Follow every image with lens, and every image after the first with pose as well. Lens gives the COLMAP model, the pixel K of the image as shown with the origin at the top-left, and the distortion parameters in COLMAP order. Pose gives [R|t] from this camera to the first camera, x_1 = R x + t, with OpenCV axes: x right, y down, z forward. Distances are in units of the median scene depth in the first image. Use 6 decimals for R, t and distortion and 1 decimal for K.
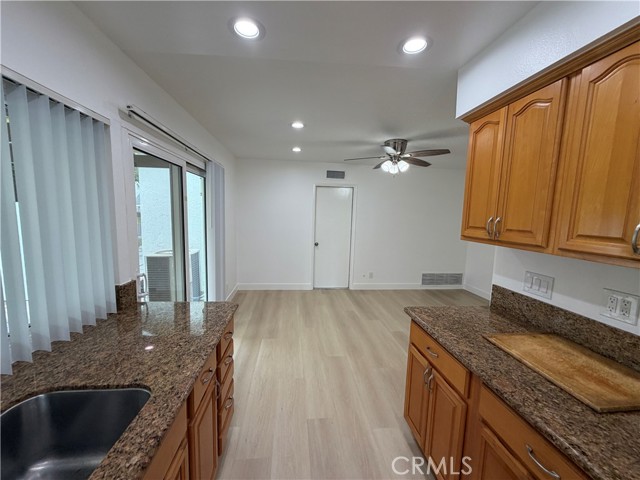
lens RADIAL K [[254.5, 0, 318.2], [0, 254.5, 241.8], [0, 0, 1]] dist [-0.001272, 0.000122]
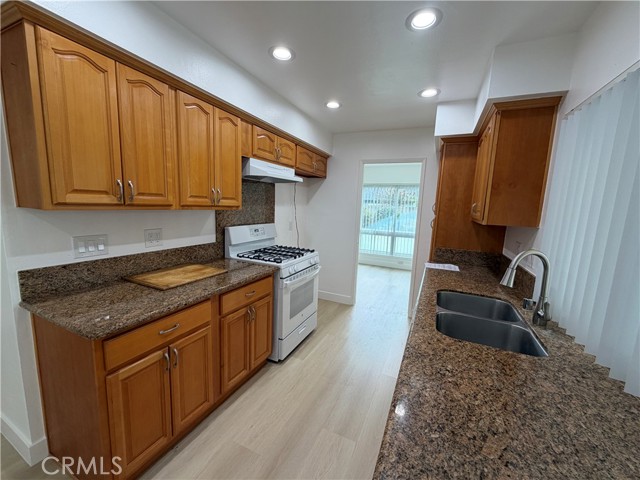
lens RADIAL K [[254.5, 0, 319.6], [0, 254.5, 241.2], [0, 0, 1]] dist [-0.001272, 0.000122]
pose [[-0.853700, -0.136940, 0.502437, -0.242714], [-0.006981, 0.967729, 0.251895, -0.064436], [-0.520718, 0.211535, -0.827107, 0.770455]]
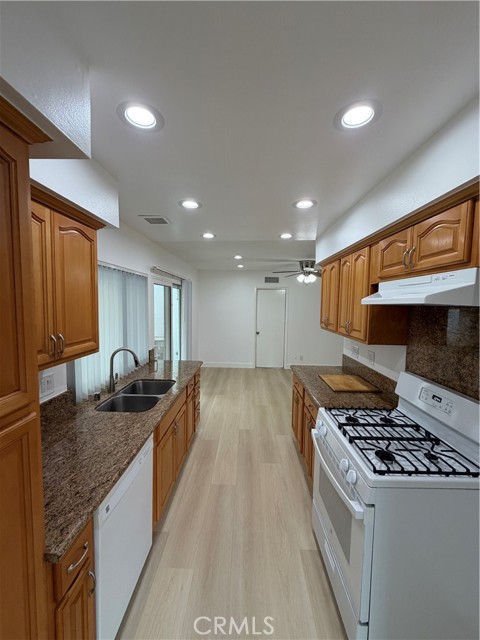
lens RADIAL K [[254.5, 0, 242.4], [0, 254.5, 319.5], [0, 0, 1]] dist [-0.001272, 0.000122]
pose [[0.992537, -0.004824, -0.121849, 0.135774], [-0.001228, 0.998771, -0.049544, 0.009702], [0.121938, 0.049324, 0.991311, -0.548171]]
